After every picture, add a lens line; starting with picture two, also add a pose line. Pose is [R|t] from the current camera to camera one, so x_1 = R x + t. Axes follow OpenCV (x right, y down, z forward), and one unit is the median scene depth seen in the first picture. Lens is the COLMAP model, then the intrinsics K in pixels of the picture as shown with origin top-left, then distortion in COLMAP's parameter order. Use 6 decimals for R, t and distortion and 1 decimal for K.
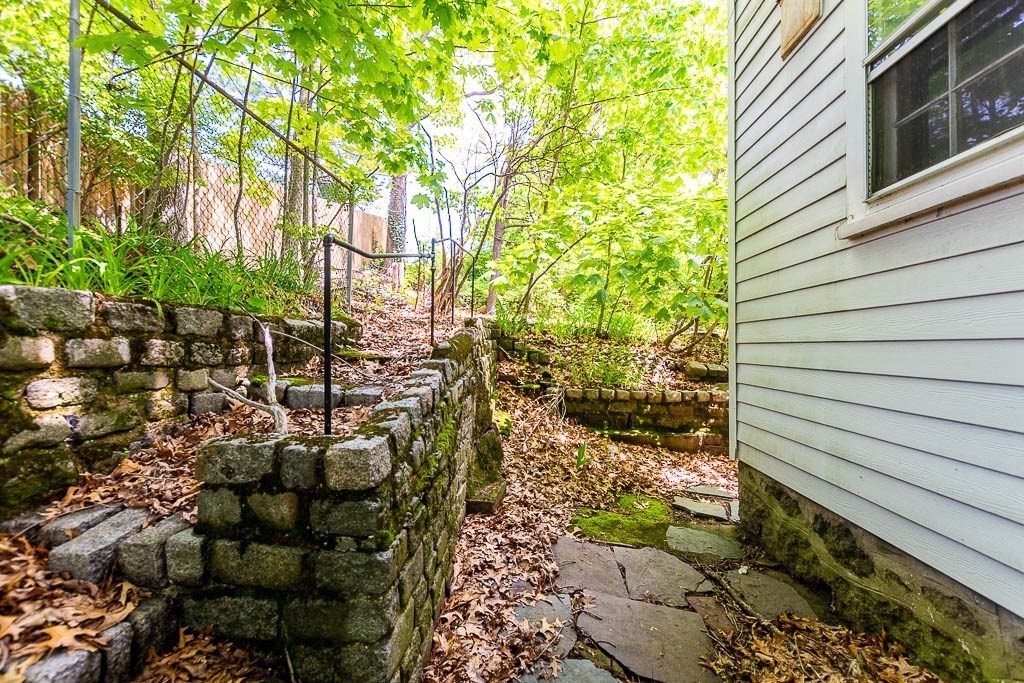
lens RADIAL K [[451.7, 0, 512.0], [0, 451.7, 341.5], [0, 0, 1]] dist [-0.020166, 0.000150]
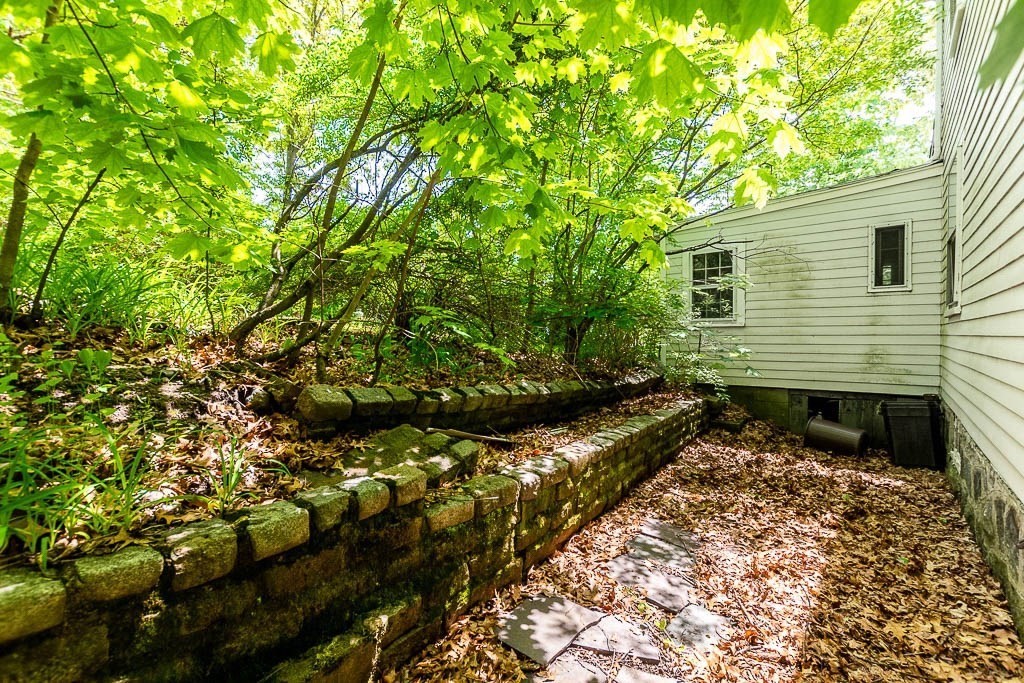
lens RADIAL K [[451.7, 0, 512.0], [0, 451.7, 341.5], [0, 0, 1]] dist [-0.020166, 0.000150]
pose [[0.617143, -0.003192, 0.786845, 0.202922], [-0.003705, 0.999969, 0.006962, 0.003308], [-0.786843, -0.007212, 0.617111, 0.636495]]
